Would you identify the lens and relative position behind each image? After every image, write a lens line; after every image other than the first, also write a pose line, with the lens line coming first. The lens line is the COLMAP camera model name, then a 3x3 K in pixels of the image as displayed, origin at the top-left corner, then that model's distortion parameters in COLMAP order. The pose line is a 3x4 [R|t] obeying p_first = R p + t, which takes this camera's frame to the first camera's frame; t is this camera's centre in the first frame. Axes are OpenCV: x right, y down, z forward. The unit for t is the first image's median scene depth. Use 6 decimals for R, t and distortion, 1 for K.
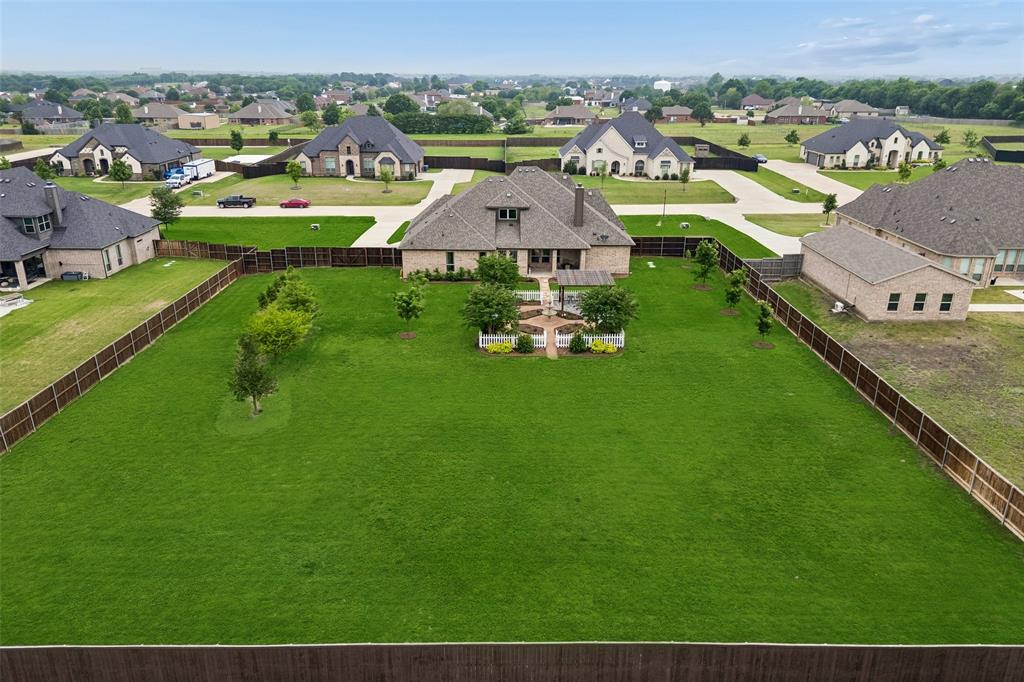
lens RADIAL K [[722.6, 0, 518.0], [0, 722.6, 345.9], [0, 0, 1]] dist [0.049045, -0.049778]
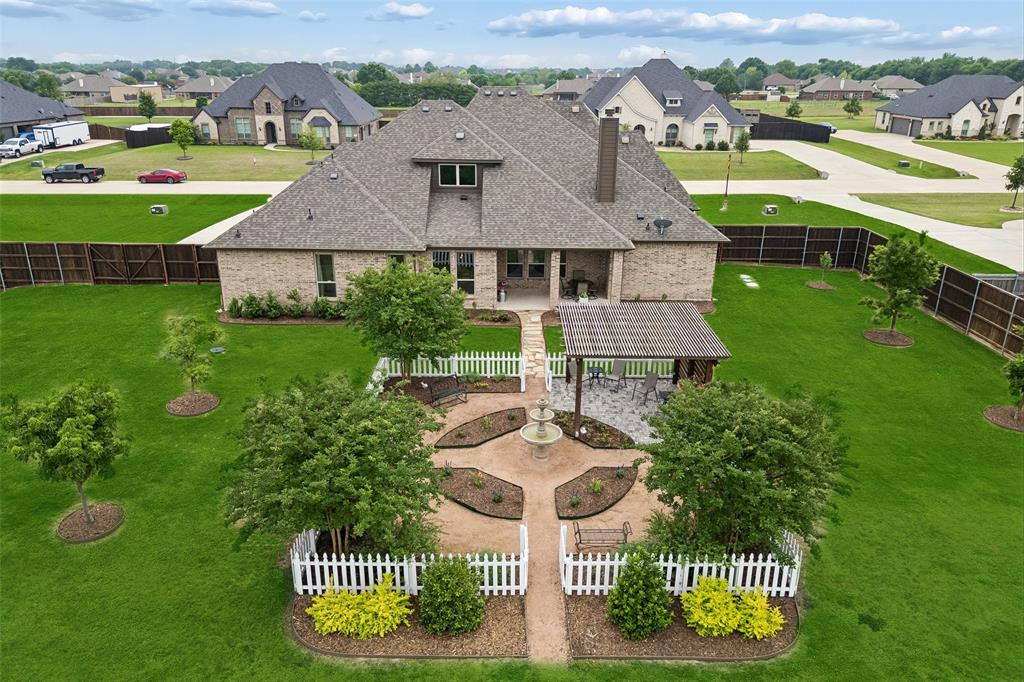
lens RADIAL K [[722.6, 0, 518.0], [0, 722.6, 345.9], [0, 0, 1]] dist [0.049045, -0.049778]
pose [[0.999993, 0.003298, 0.001794, 0.016367], [-0.003307, 0.999981, 0.005244, -0.046834], [-0.001777, -0.005250, 0.999985, 0.337315]]
